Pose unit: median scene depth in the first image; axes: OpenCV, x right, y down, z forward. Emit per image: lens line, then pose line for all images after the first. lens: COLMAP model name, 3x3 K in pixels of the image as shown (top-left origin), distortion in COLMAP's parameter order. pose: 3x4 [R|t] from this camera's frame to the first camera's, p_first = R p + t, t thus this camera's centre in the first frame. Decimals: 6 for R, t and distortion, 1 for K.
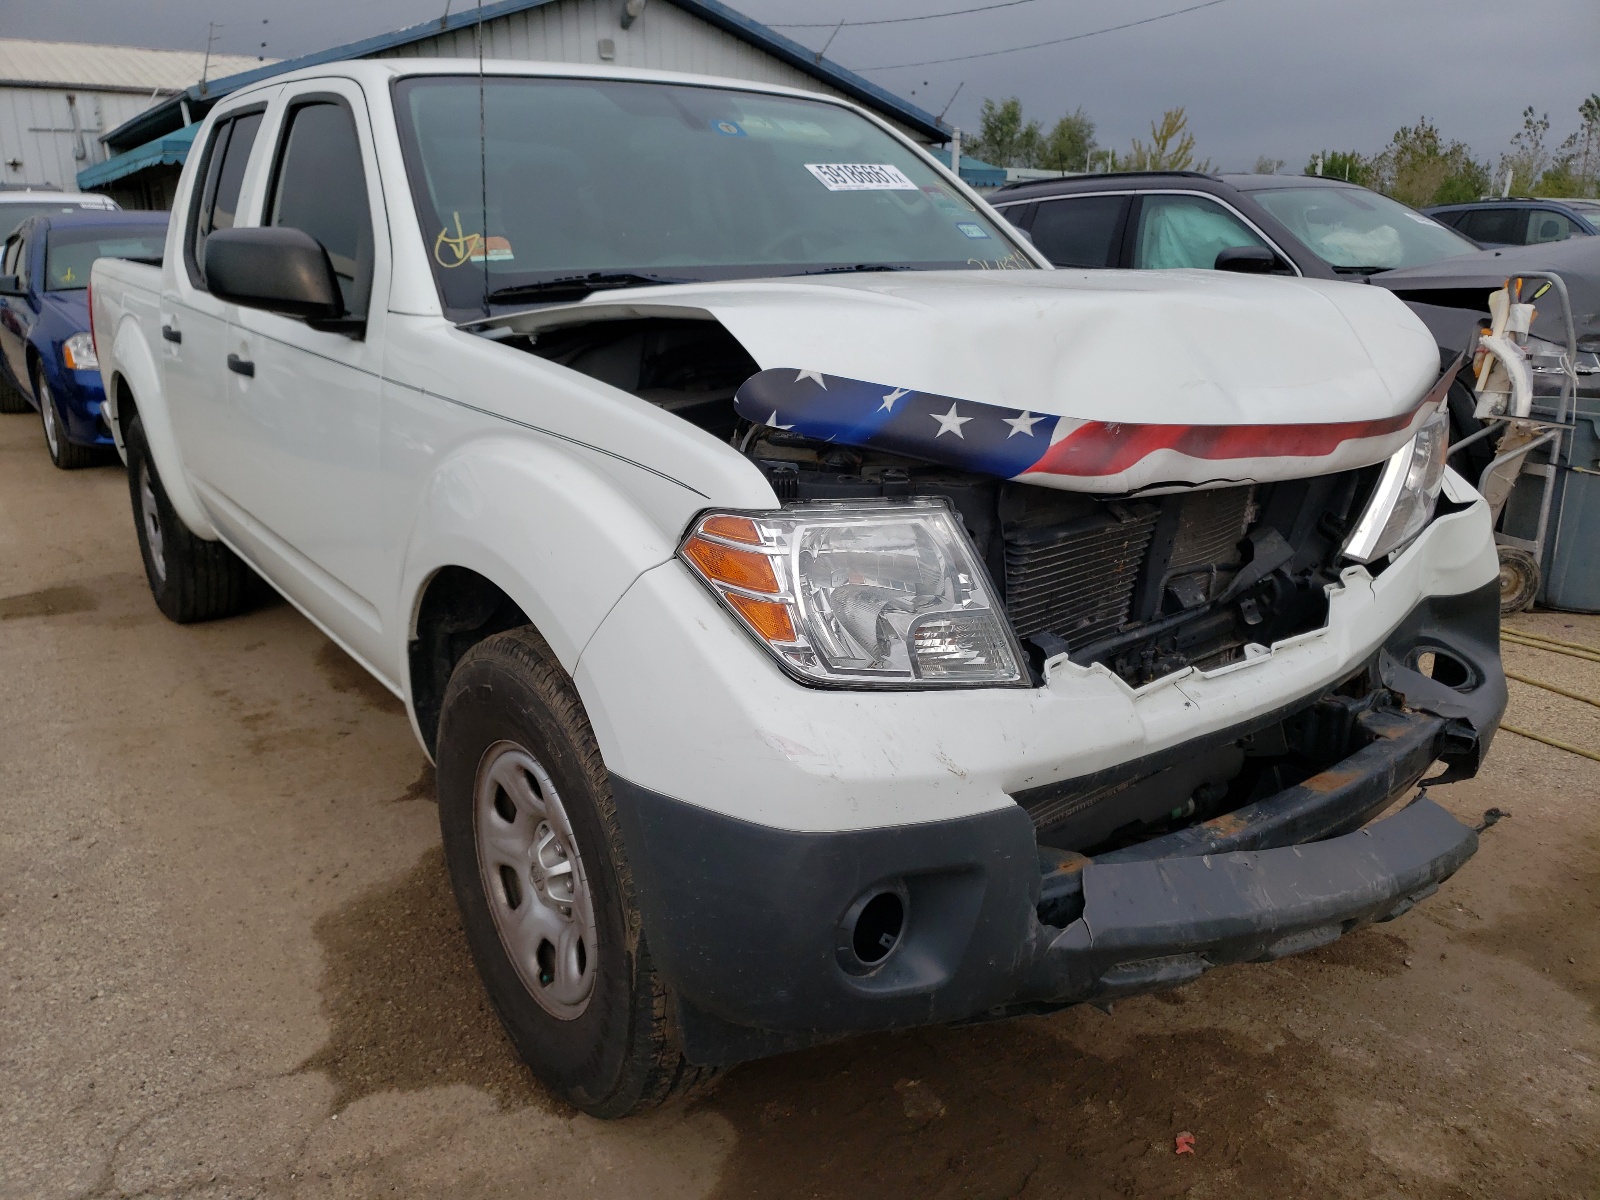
lens RADIAL K [[1253.4, 0, 693.5], [0, 1253.4, 660.3], [0, 0, 1]] dist [-0.001604, -0.002974]
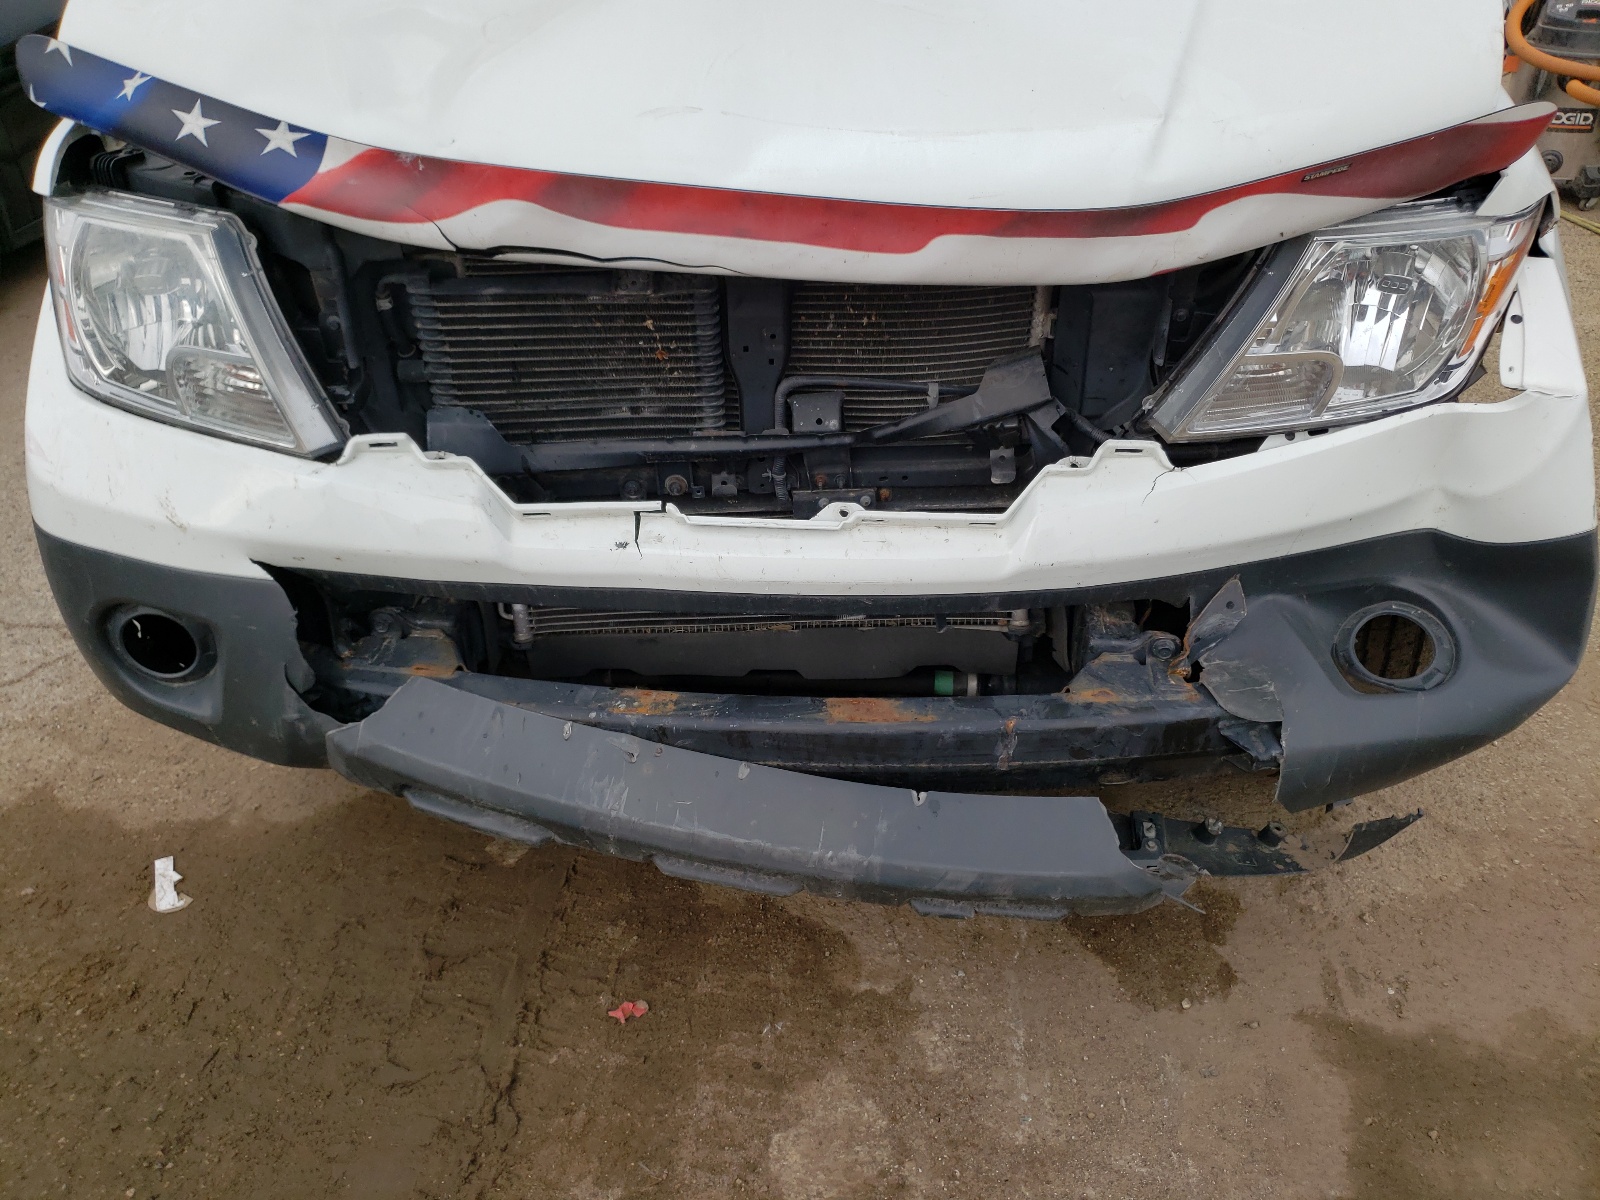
lens RADIAL K [[1225.2, 0, 796.4], [0, 1225.2, 626.6], [0, 0, 1]] dist [0.007449, -0.001085]
pose [[0.777695, 0.352547, -0.520481, 0.894464], [-0.196695, 0.922837, 0.331184, -0.192951], [0.597077, -0.155185, 0.787030, 0.448885]]
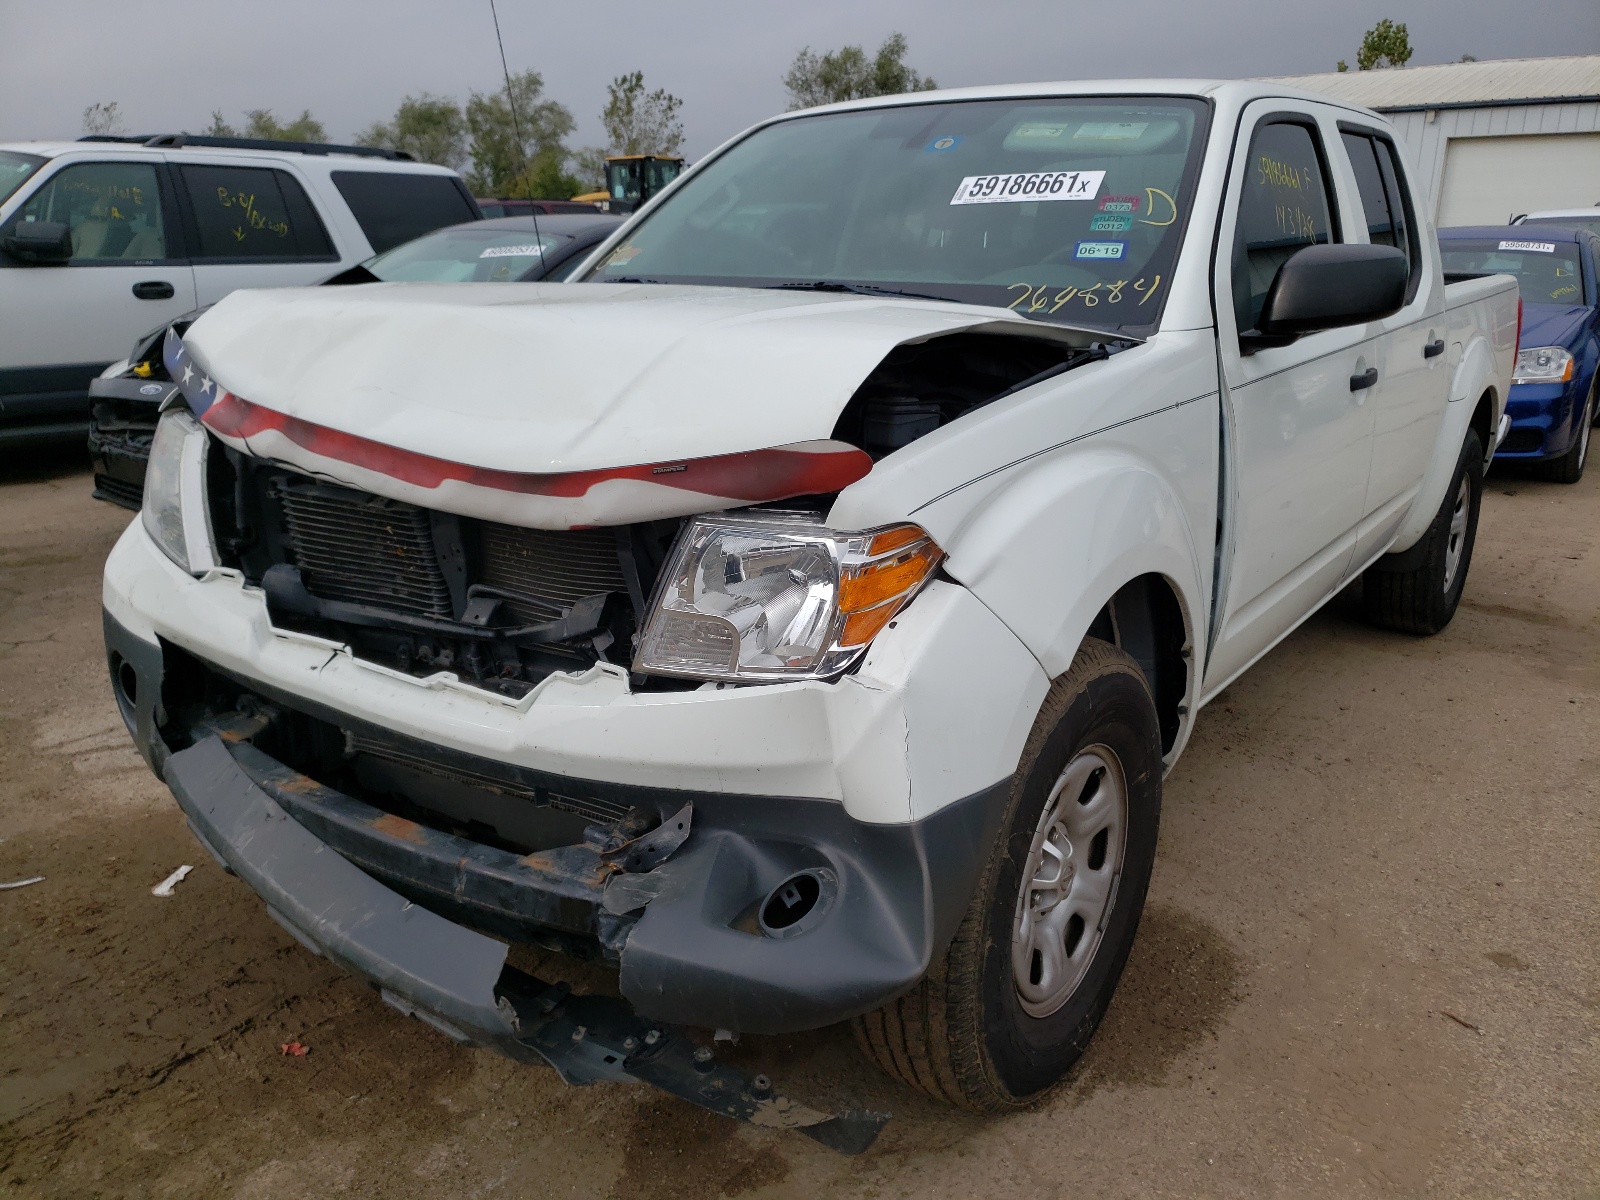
lens RADIAL K [[1201.5, 0, 800.0], [0, 1201.5, 600.0], [0, 0, 1]] dist [-0.103250, 0.091371]
pose [[0.379290, 0.285323, -0.880187, 1.459182], [-0.313667, 0.934590, 0.167793, -0.330927], [0.870490, 0.212443, 0.443977, 0.893194]]
